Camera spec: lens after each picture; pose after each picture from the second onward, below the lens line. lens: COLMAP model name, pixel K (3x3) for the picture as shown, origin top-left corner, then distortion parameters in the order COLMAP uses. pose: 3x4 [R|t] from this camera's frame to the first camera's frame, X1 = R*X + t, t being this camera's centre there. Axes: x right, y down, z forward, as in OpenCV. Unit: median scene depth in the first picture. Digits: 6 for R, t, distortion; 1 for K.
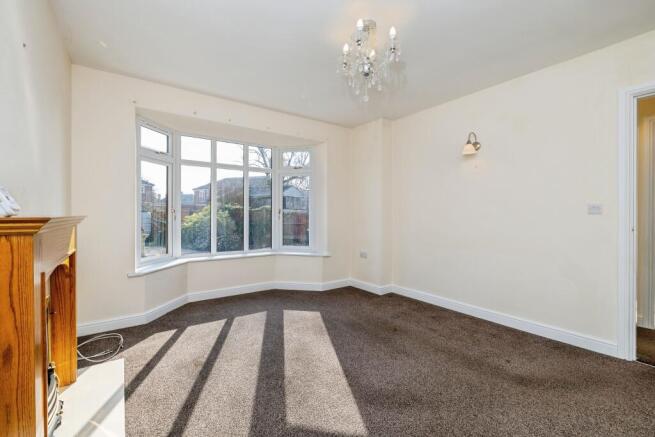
lens RADIAL K [[280.8, 0, 327.5], [0, 280.8, 215.8], [0, 0, 1]] dist [0.000190, 0.000000]
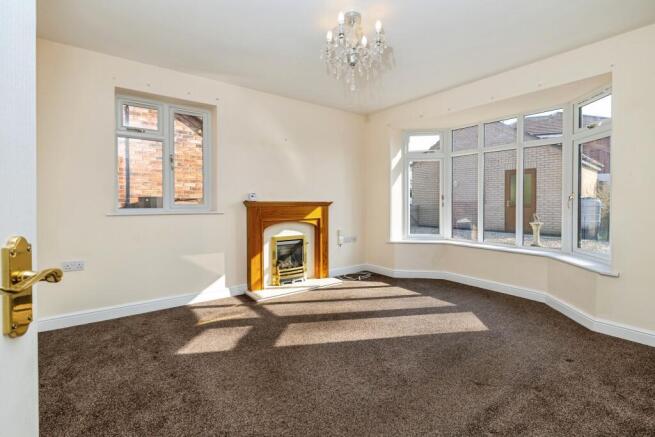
lens RADIAL K [[285.7, 0, 320.2], [0, 285.7, 204.0], [0, 0, 1]] dist [0.001333, 0.000067]
pose [[0.019176, 0.001571, -0.999815, 0.854208], [-0.005251, 0.999985, 0.001470, 0.009482], [0.999802, 0.005222, 0.019184, 0.629753]]
